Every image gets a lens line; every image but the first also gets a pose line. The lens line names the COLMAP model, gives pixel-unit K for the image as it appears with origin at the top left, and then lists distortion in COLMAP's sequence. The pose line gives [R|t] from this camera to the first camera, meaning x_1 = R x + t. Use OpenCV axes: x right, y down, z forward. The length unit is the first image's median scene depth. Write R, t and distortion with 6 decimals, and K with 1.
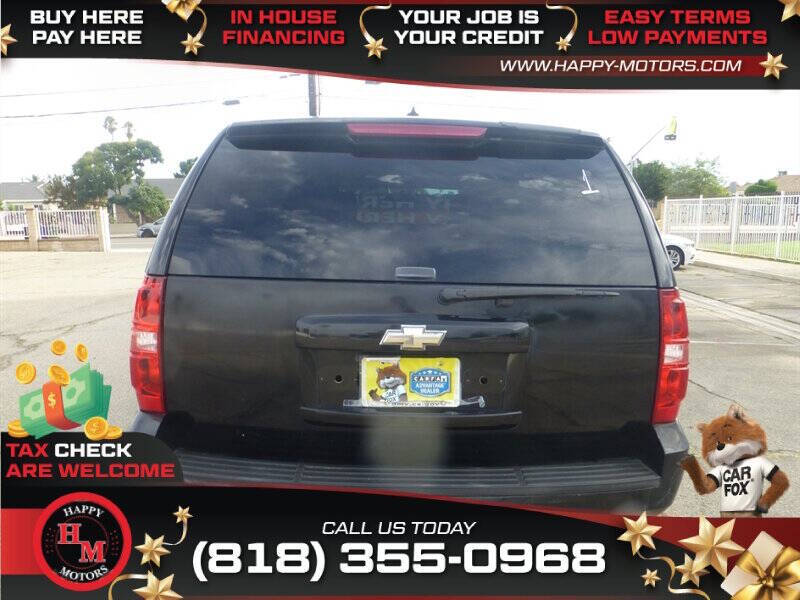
lens RADIAL K [[591.4, 0, 400.0], [0, 591.4, 300.0], [0, 0, 1]] dist [-0.002861, -0.051725]
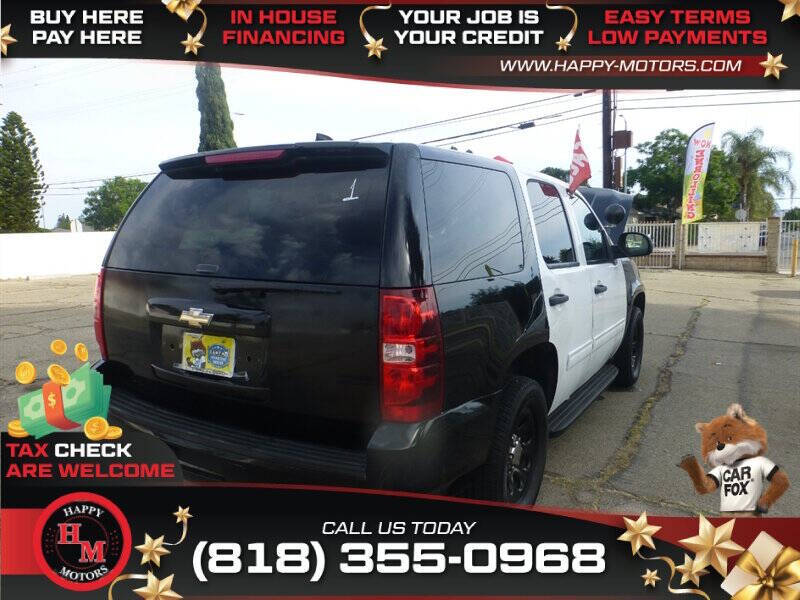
lens RADIAL K [[584.4, 0, 400.0], [0, 584.4, 300.0], [0, 0, 1]] dist [-0.005931, 0.043736]
pose [[0.848892, 0.045926, -0.526568, 0.927202], [-0.061711, 0.998016, -0.012442, 0.012126], [0.524952, 0.043057, 0.850042, 0.133559]]
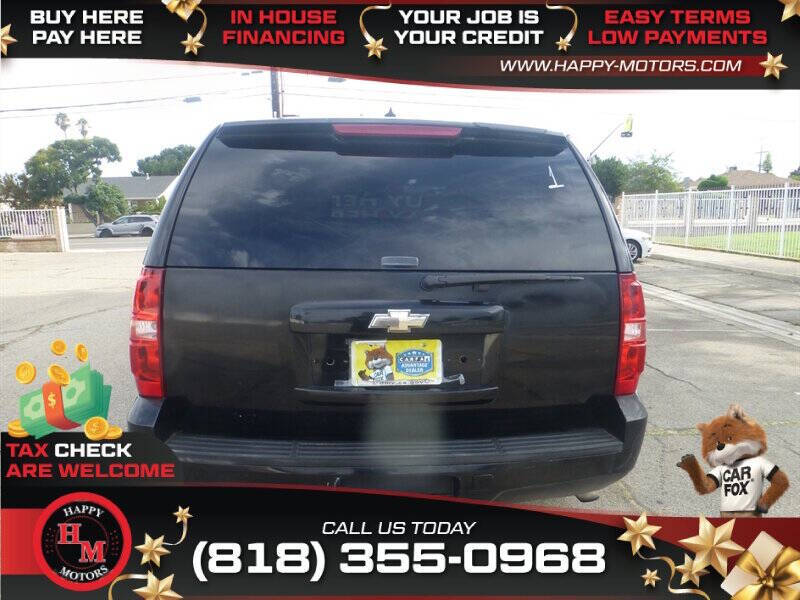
lens RADIAL K [[592.0, 0, 402.1], [0, 592.0, 298.4], [0, 0, 1]] dist [-0.021984, 0.007909]
pose [[0.997897, -0.016740, 0.062627, -0.034585], [0.016632, 0.999859, 0.002241, 0.017135], [-0.062656, -0.001195, 0.998034, -0.075768]]
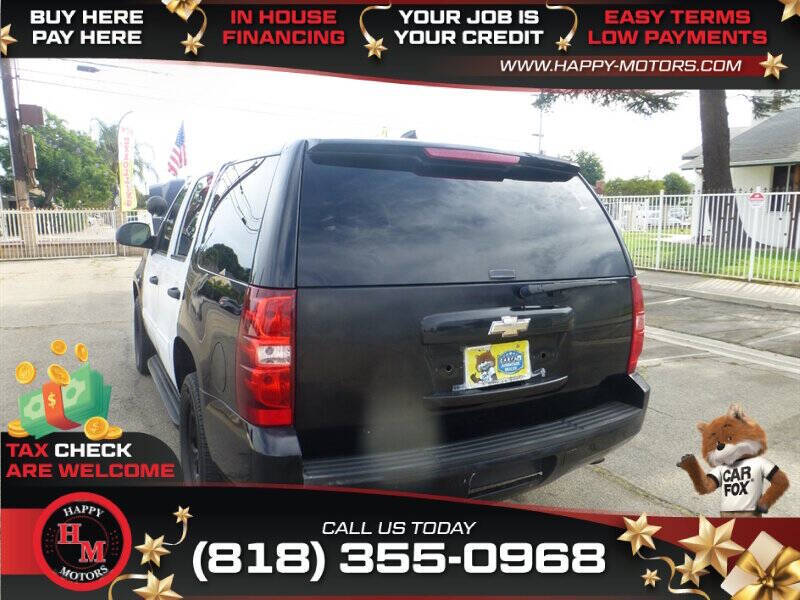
lens RADIAL K [[584.6, 0, 402.8], [0, 584.6, 299.2], [0, 0, 1]] dist [-0.001571, 0.002888]
pose [[0.869951, -0.066337, 0.488656, -0.667686], [0.068804, 0.997546, 0.012930, -0.021237], [-0.488315, 0.022374, 0.872381, 0.035420]]
